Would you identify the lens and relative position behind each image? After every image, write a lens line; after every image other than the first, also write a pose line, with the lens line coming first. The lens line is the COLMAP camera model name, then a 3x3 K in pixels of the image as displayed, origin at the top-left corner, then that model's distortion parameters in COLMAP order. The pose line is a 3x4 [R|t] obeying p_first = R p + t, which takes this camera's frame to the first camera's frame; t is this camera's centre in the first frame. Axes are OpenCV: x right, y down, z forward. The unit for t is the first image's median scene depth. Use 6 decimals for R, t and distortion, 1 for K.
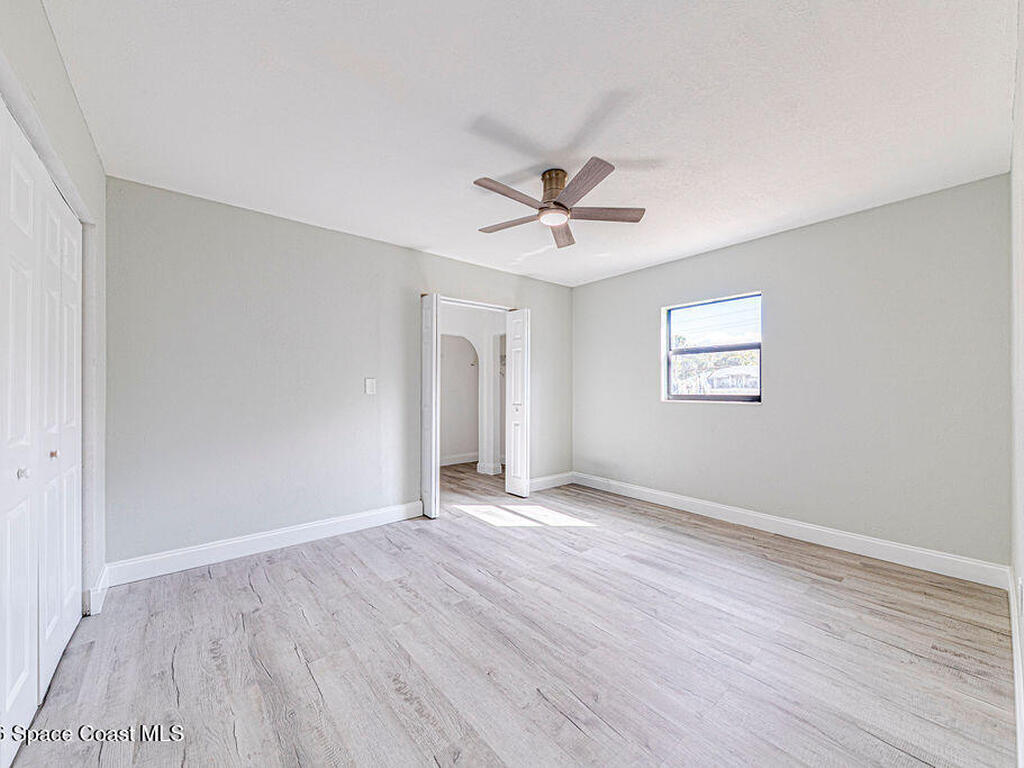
lens RADIAL K [[407.7, 0, 512.5], [0, 407.7, 386.2], [0, 0, 1]] dist [0.003285, -0.001021]
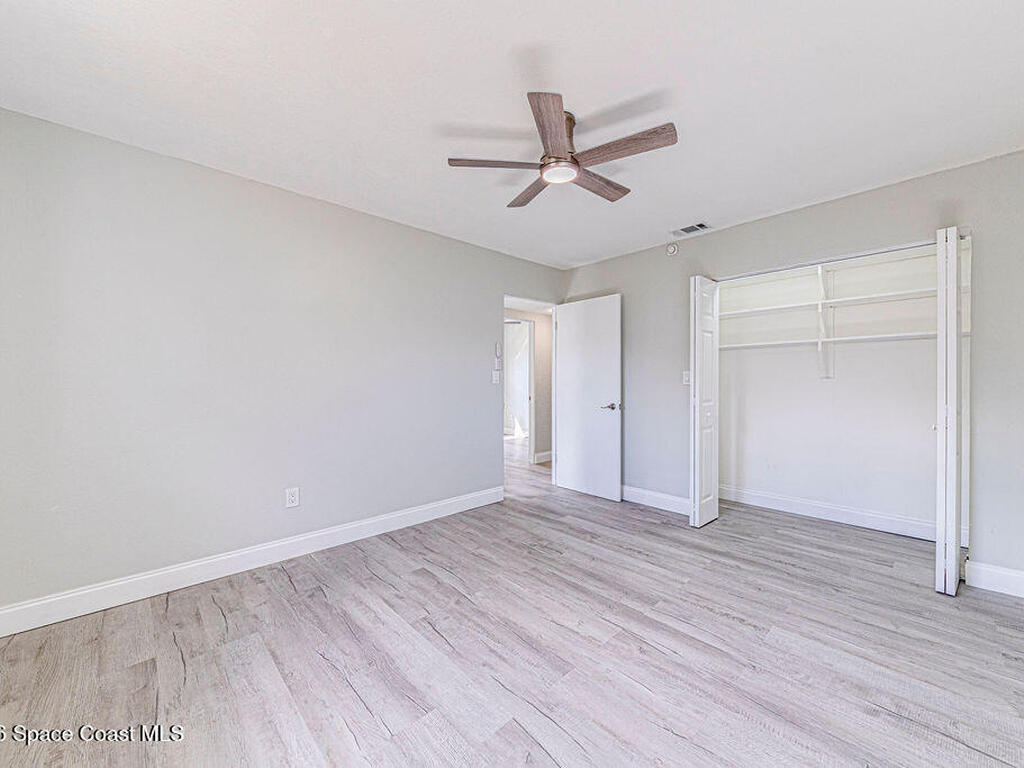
lens RADIAL K [[407.7, 0, 511.8], [0, 407.7, 384.1], [0, 0, 1]] dist [0.003285, -0.001021]
pose [[-0.998923, 0.000328, -0.046400, 0.258840], [0.000329, 1.000000, -0.000027, 0.013497], [0.046400, -0.000042, -0.998923, 1.981664]]
